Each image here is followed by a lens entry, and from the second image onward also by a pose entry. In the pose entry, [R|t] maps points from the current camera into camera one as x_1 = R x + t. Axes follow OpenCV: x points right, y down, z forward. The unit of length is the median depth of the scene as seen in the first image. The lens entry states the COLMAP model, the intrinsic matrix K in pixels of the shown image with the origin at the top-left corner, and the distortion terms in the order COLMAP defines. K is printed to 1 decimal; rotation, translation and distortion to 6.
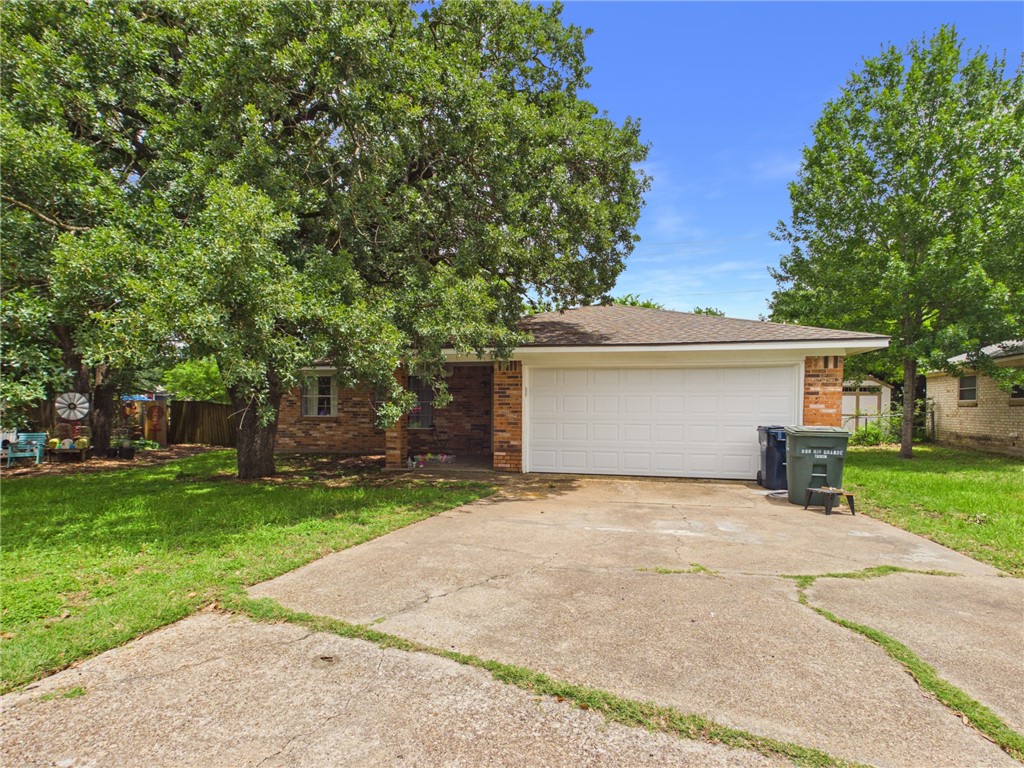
lens RADIAL K [[527.7, 0, 512.0], [0, 527.7, 384.0], [0, 0, 1]] dist [0.000403, 0.000029]
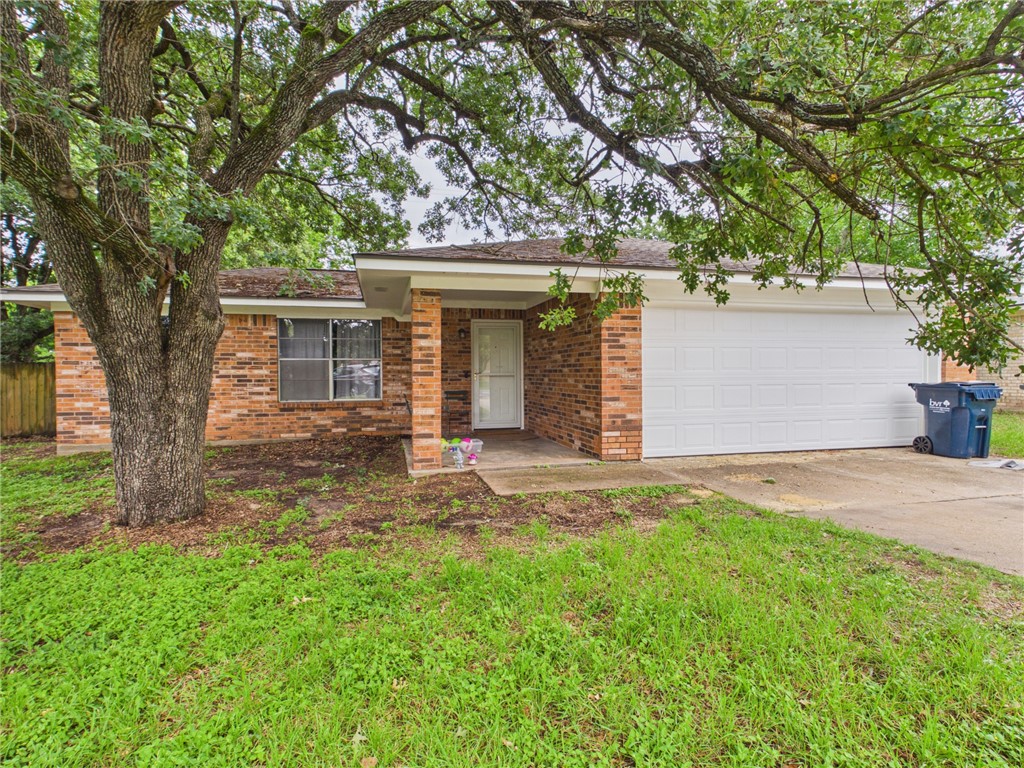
lens RADIAL K [[527.7, 0, 512.0], [0, 527.7, 384.0], [0, 0, 1]] dist [0.000403, 0.000029]
pose [[0.894389, -0.020618, 0.446815, -0.424872], [-0.010014, 0.997764, 0.066086, 0.027751], [-0.447178, -0.063581, 0.892182, 0.472169]]
